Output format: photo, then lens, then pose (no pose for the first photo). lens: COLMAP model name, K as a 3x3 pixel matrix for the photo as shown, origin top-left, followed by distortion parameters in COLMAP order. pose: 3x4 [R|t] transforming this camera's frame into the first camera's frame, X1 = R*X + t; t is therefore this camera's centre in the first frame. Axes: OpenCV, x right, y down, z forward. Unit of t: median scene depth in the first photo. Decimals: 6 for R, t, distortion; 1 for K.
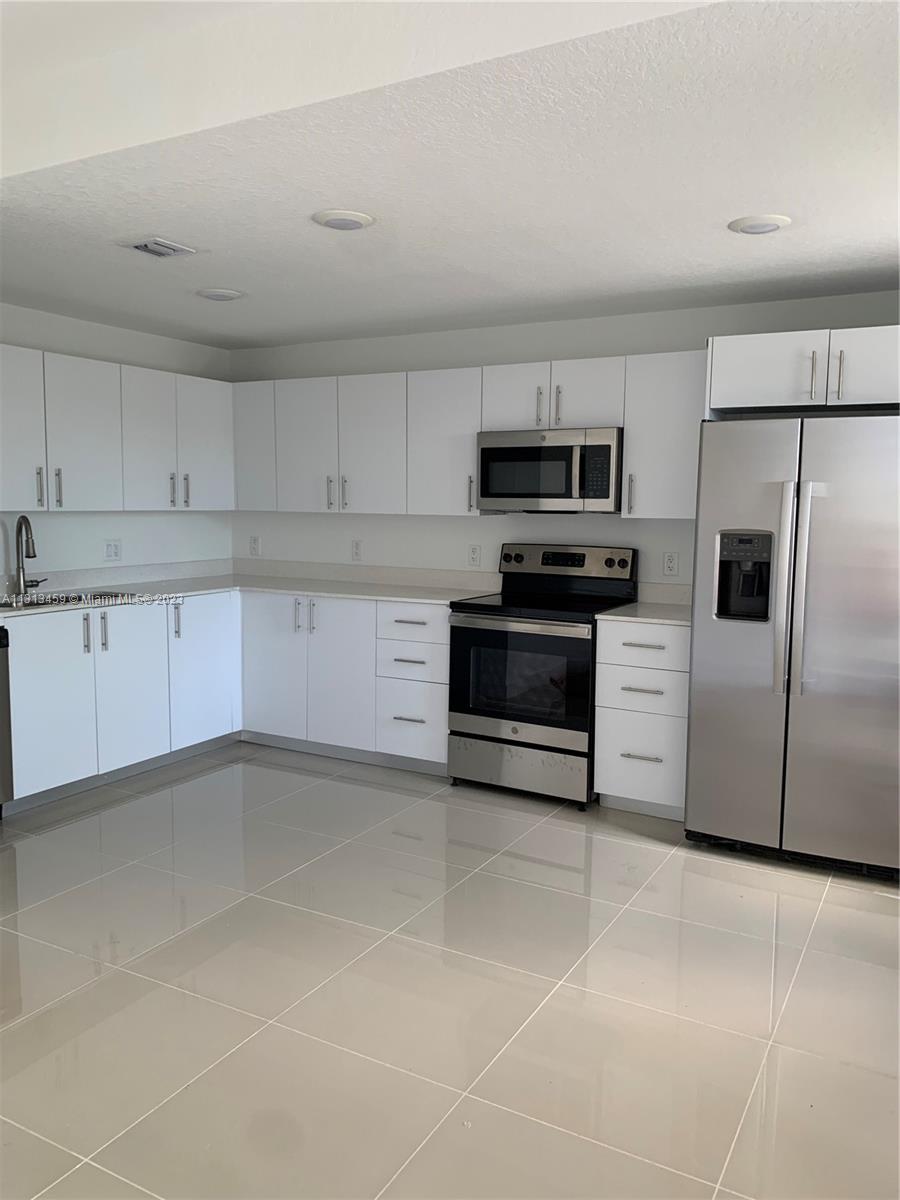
lens RADIAL K [[914.2, 0, 451.0], [0, 914.2, 593.4], [0, 0, 1]] dist [0.032572, -0.008563]
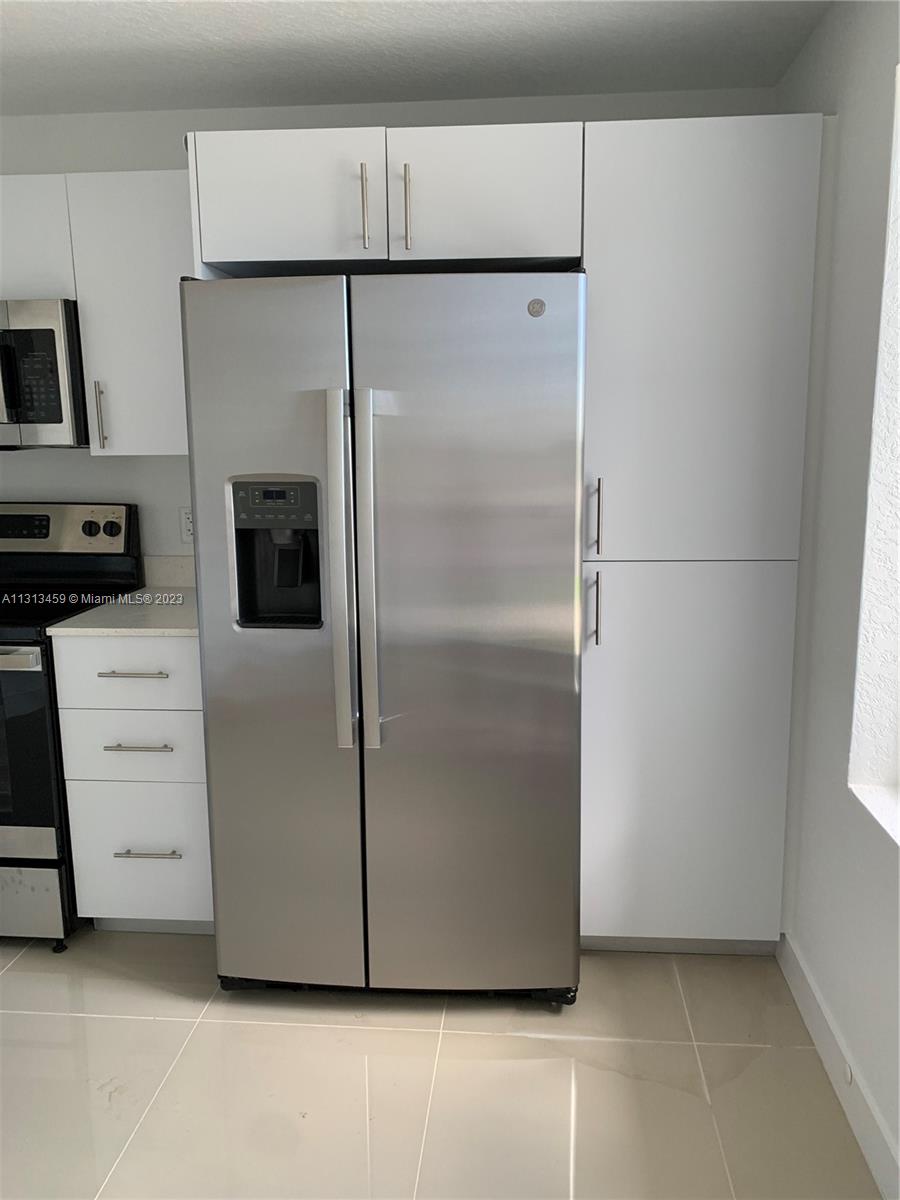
lens RADIAL K [[914.2, 0, 451.0], [0, 914.2, 593.4], [0, 0, 1]] dist [0.032572, -0.008563]
pose [[0.918856, -0.092872, 0.383508, 0.175613], [0.060765, 0.993618, 0.095029, -0.038696], [-0.389886, -0.064015, 0.918635, 0.377871]]
